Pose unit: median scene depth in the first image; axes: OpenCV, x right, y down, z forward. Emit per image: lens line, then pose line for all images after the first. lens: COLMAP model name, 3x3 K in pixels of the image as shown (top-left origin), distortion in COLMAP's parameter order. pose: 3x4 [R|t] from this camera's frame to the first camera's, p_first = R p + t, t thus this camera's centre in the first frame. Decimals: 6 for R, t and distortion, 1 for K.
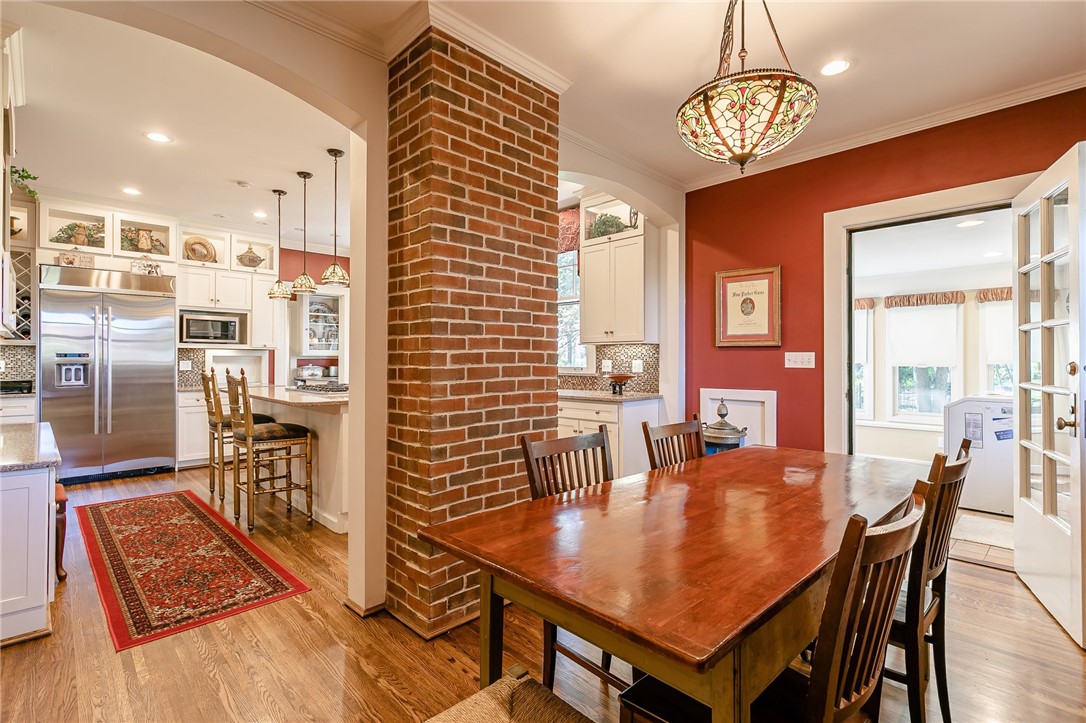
lens RADIAL K [[505.1, 0, 564.9], [0, 505.1, 360.5], [0, 0, 1]] dist [-0.032273, 0.005652]
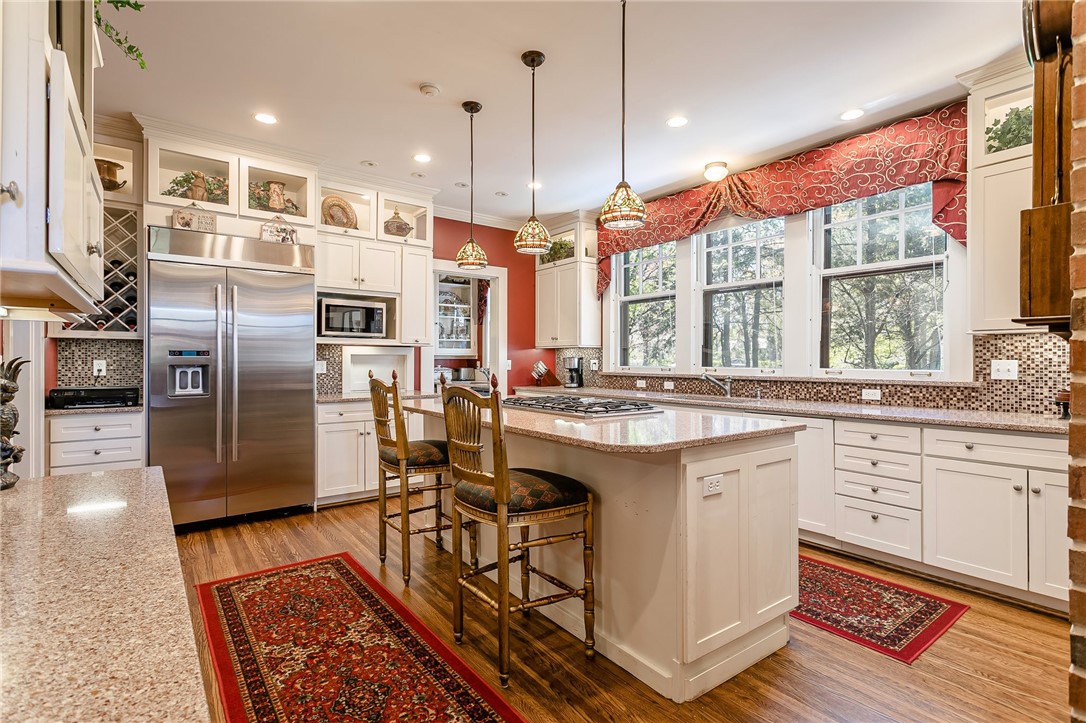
lens RADIAL K [[512.1, 0, 539.2], [0, 512.1, 358.7], [0, 0, 1]] dist [0.001035, 0.001196]
pose [[0.986109, -0.000245, -0.166102, -0.352828], [-0.000387, 0.999993, -0.003772, 0.000211], [0.166101, 0.003784, 0.986101, 0.327325]]
